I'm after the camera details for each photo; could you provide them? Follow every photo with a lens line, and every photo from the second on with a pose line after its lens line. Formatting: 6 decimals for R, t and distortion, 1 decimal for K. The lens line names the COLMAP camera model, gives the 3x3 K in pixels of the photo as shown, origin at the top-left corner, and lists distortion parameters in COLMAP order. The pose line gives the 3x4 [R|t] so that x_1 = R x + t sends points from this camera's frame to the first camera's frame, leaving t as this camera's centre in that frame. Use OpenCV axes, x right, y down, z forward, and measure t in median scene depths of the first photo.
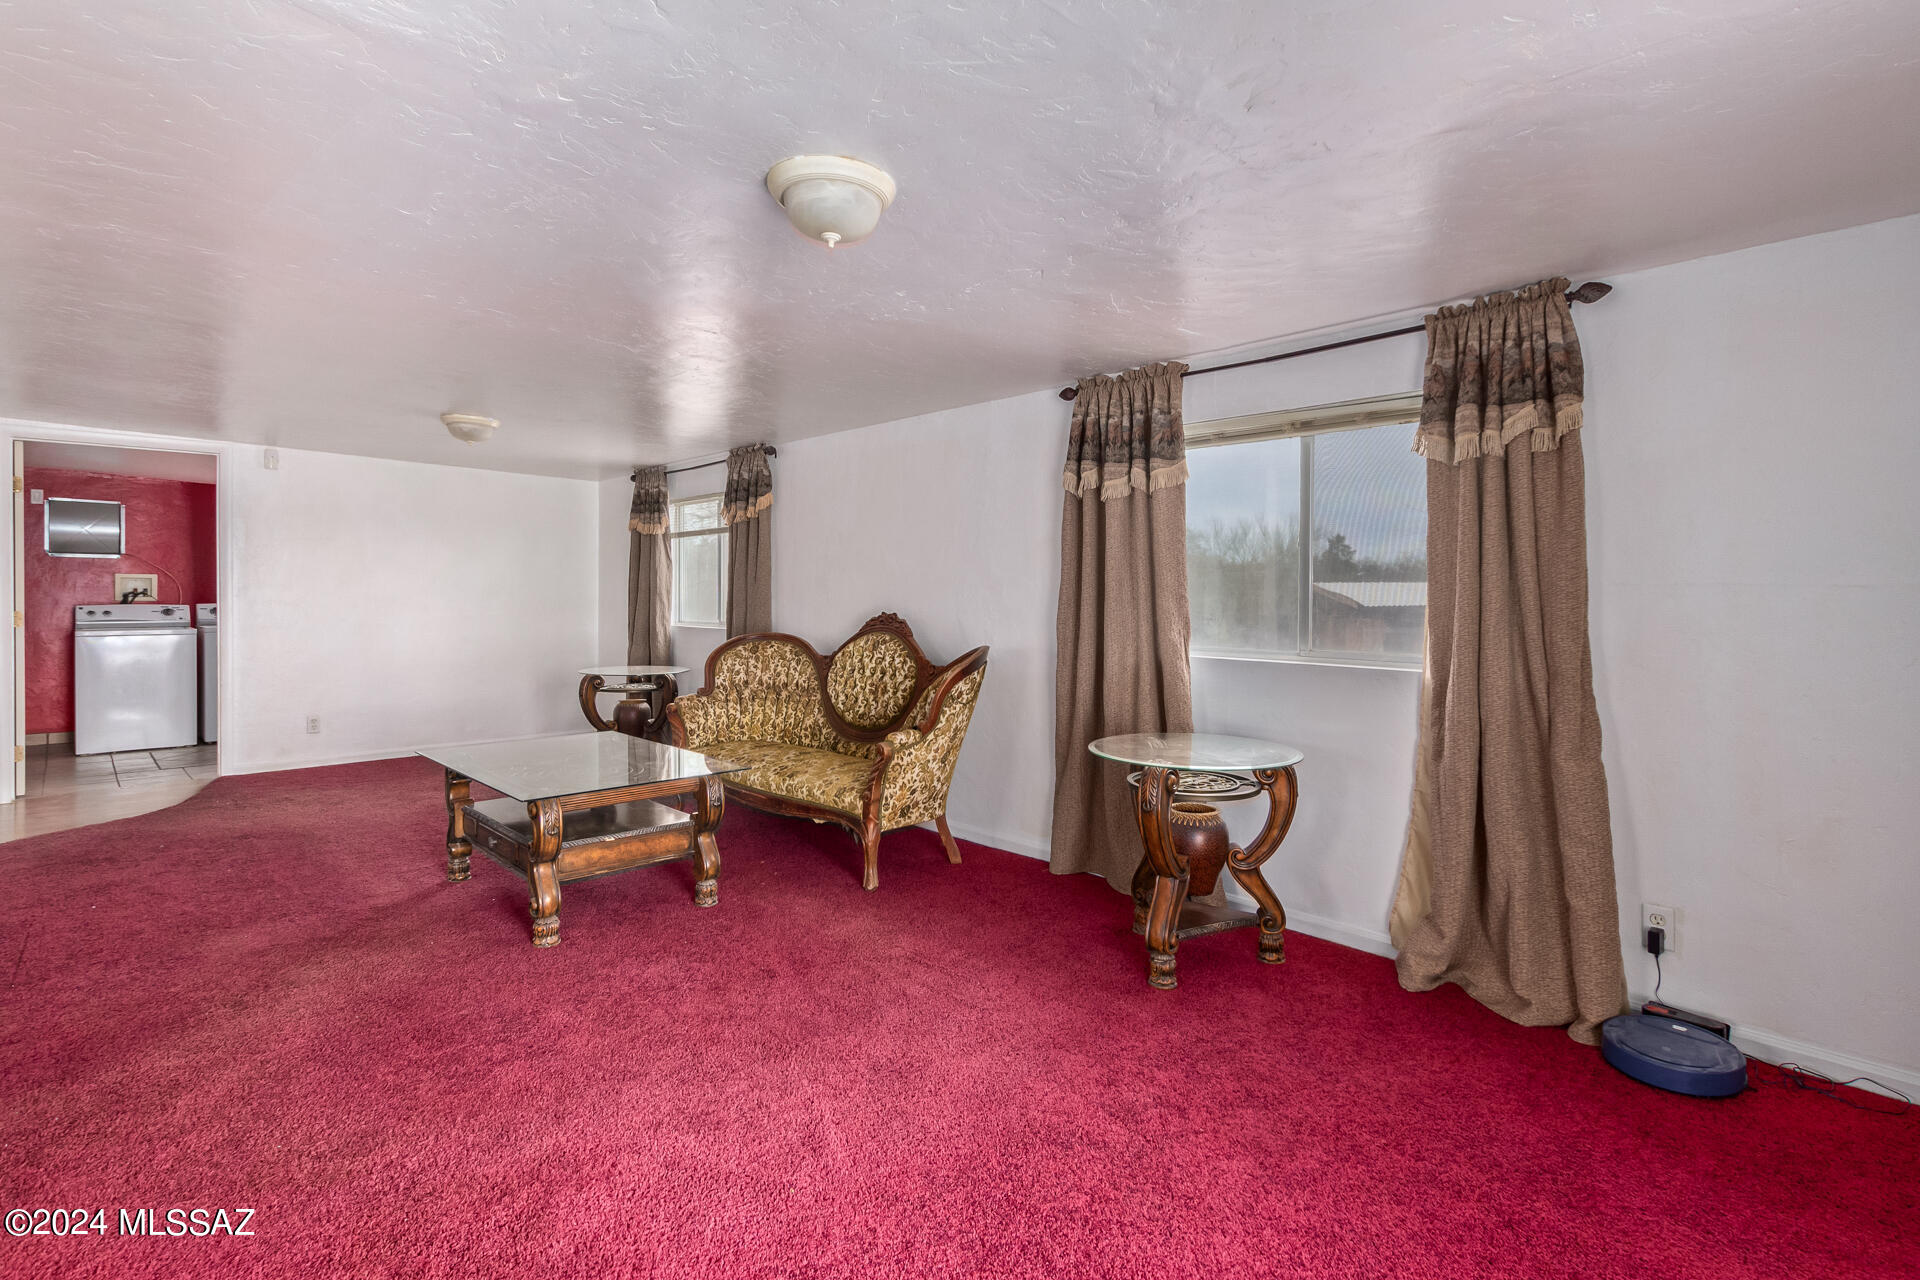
lens RADIAL K [[916.2, 0, 946.1], [0, 916.2, 603.5], [0, 0, 1]] dist [0.005536, -0.001769]
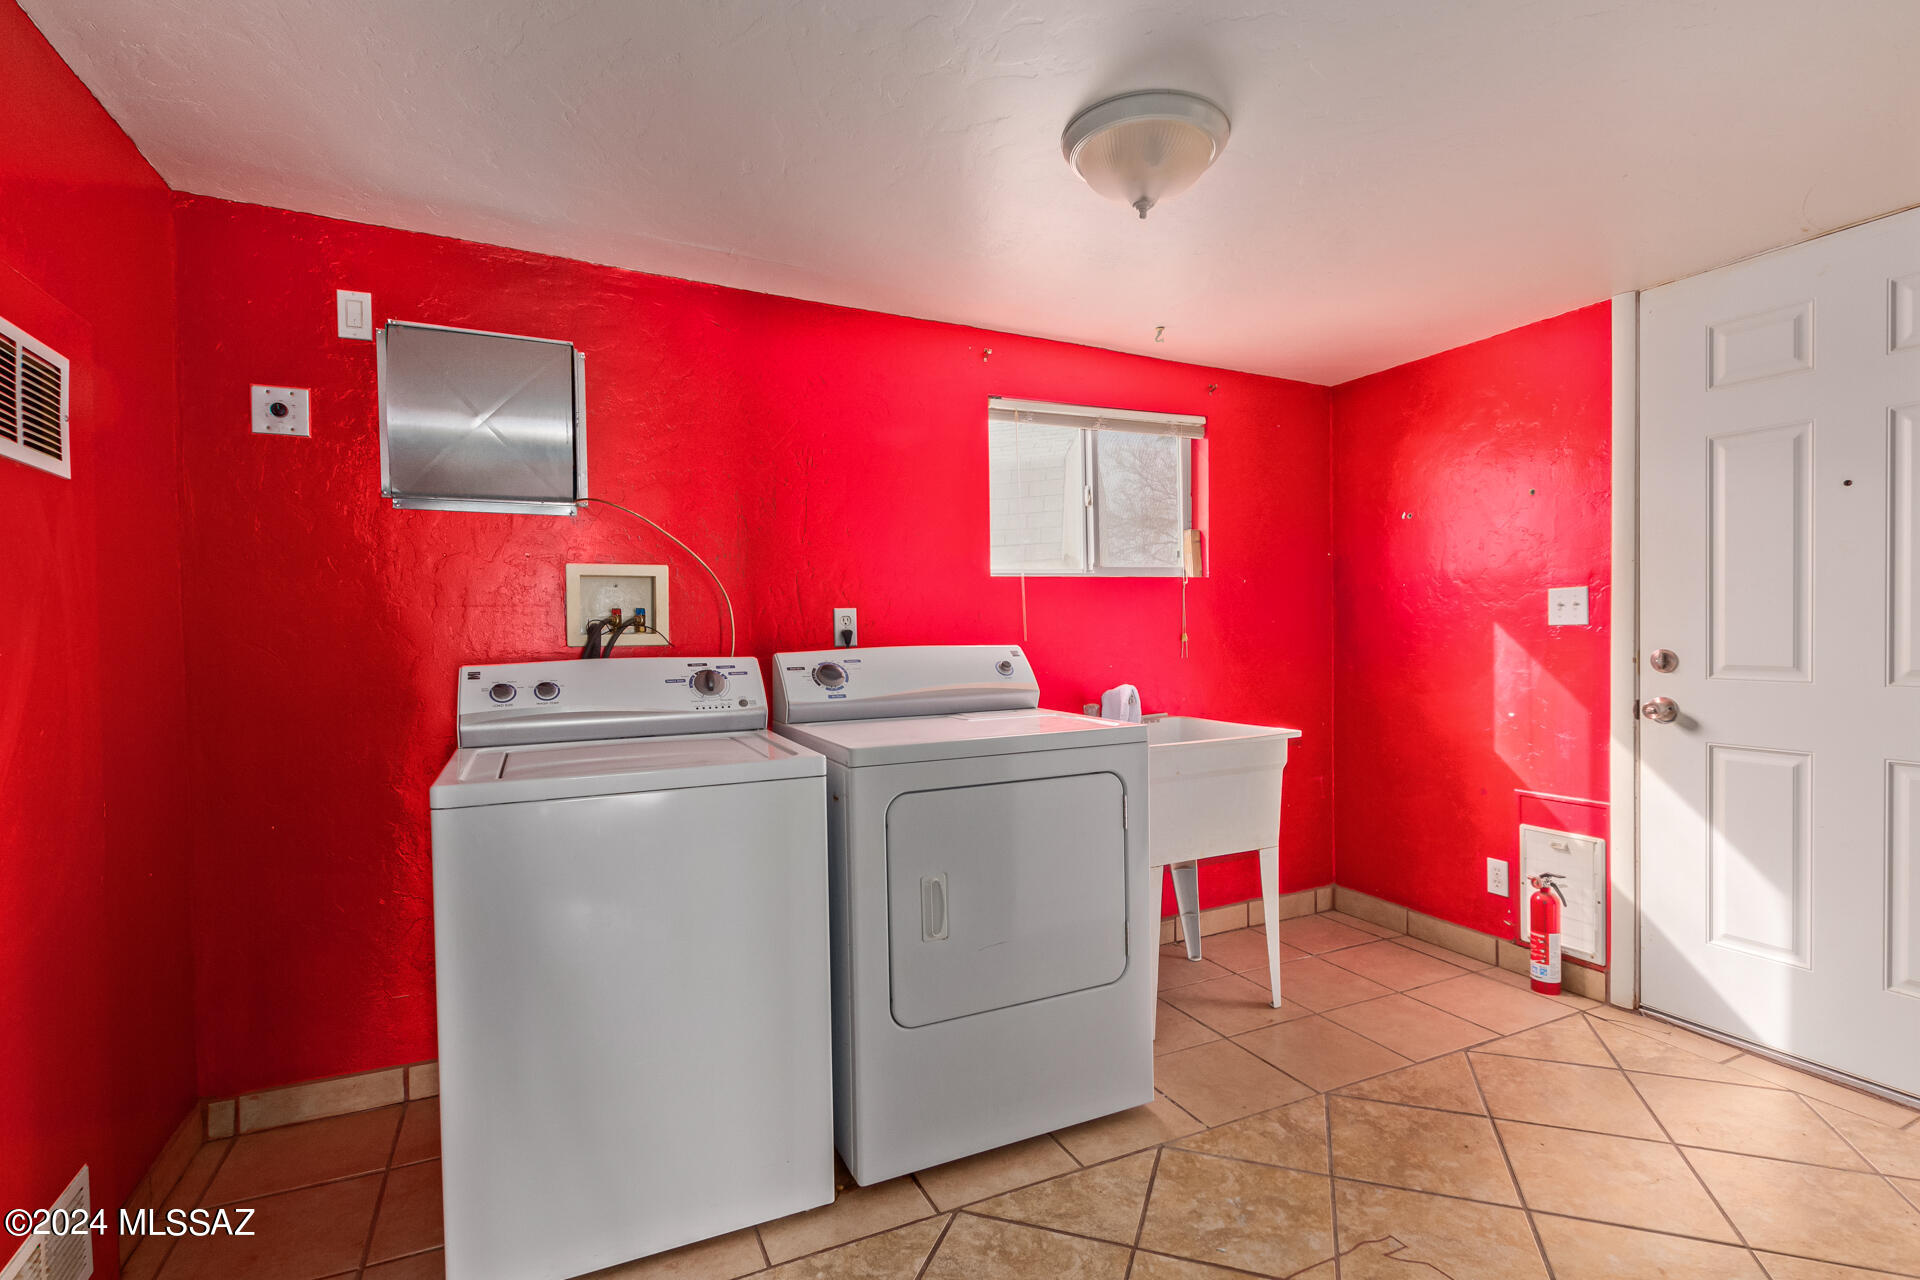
lens RADIAL K [[916.2, 0, 961.9], [0, 916.2, 637.3], [0, 0, 1]] dist [0.005536, -0.001769]
pose [[0.947846, -0.012343, -0.318489, -0.668157], [0.015573, 0.999850, 0.007600, -0.006614], [0.318347, -0.012163, 0.947896, 0.737084]]
